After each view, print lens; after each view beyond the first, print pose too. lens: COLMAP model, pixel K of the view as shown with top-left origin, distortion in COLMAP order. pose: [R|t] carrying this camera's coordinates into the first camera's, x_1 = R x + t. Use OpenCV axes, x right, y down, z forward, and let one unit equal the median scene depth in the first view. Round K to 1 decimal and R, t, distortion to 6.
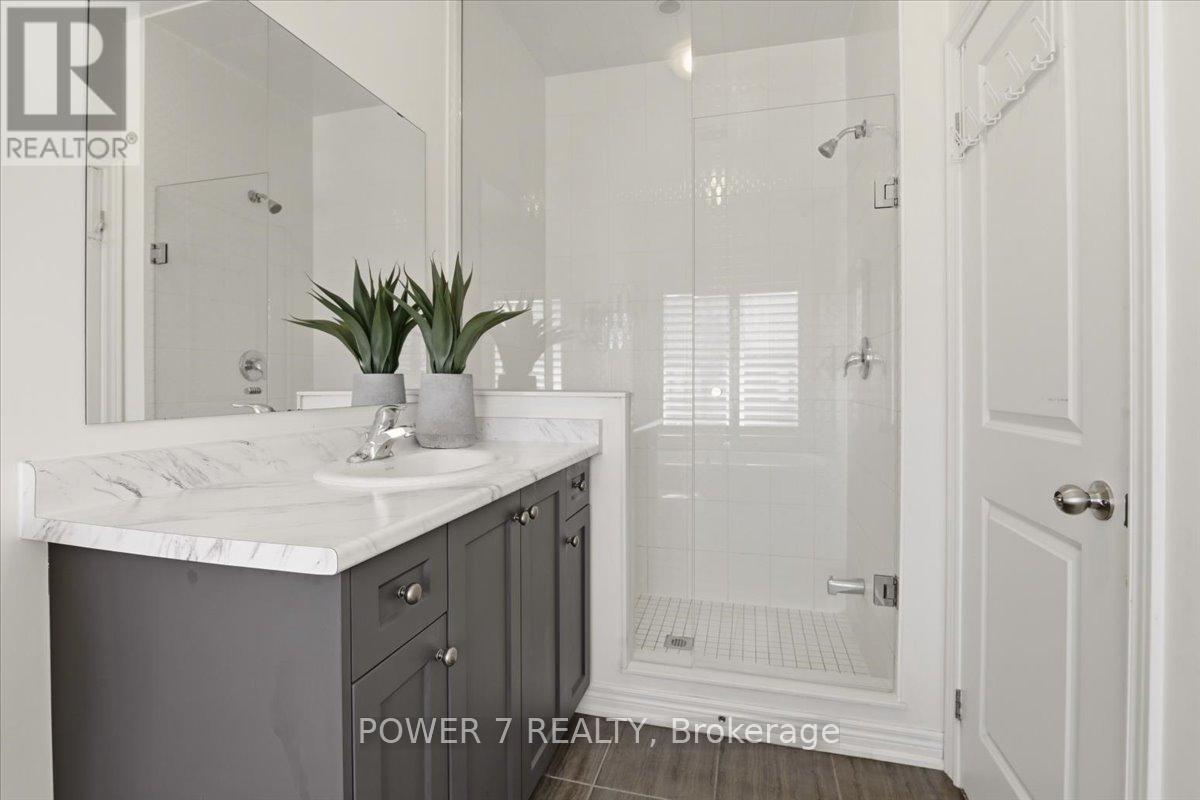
lens RADIAL K [[561.8, 0, 600.2], [0, 561.8, 388.3], [0, 0, 1]] dist [-0.015969, 0.000258]
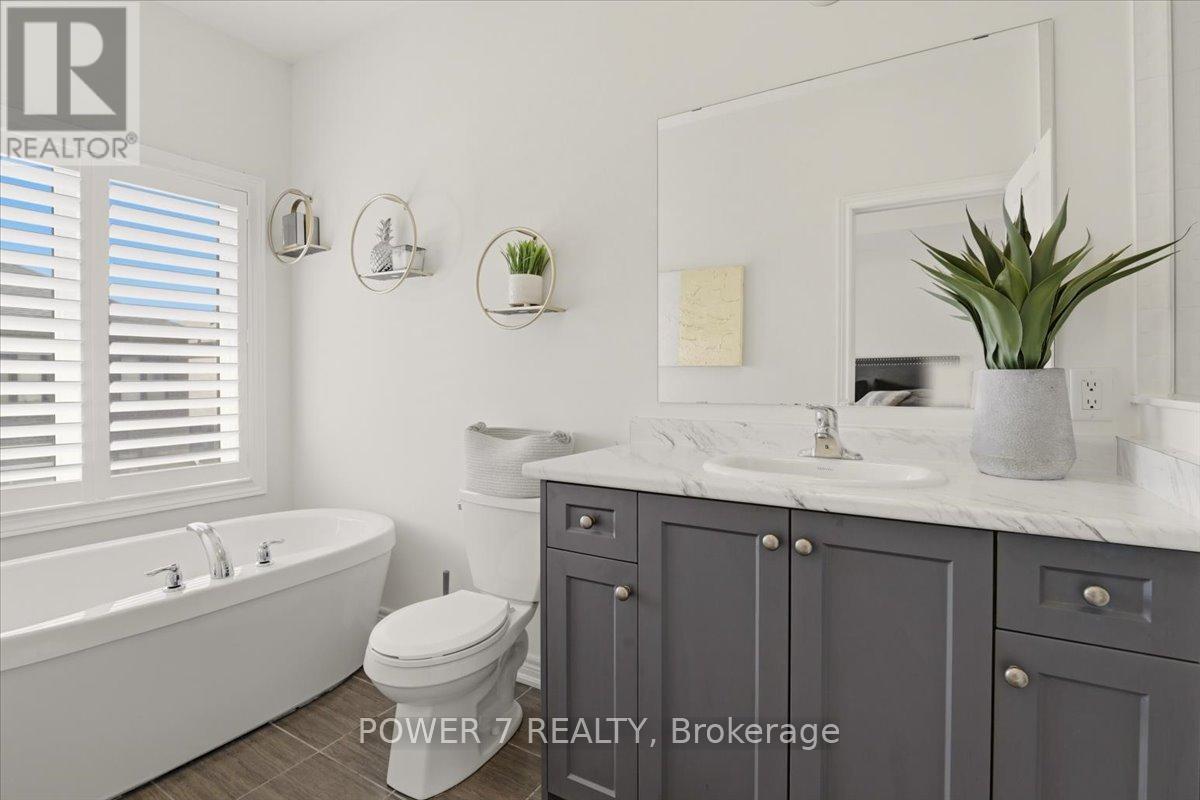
lens RADIAL K [[561.8, 0, 600.2], [0, 561.8, 388.3], [0, 0, 1]] dist [-0.015969, 0.000258]
pose [[-0.289020, 0.021766, -0.957076, 0.537213], [-0.006034, 0.999680, 0.024557, -0.016045], [0.957304, 0.012873, -0.288796, 0.723889]]
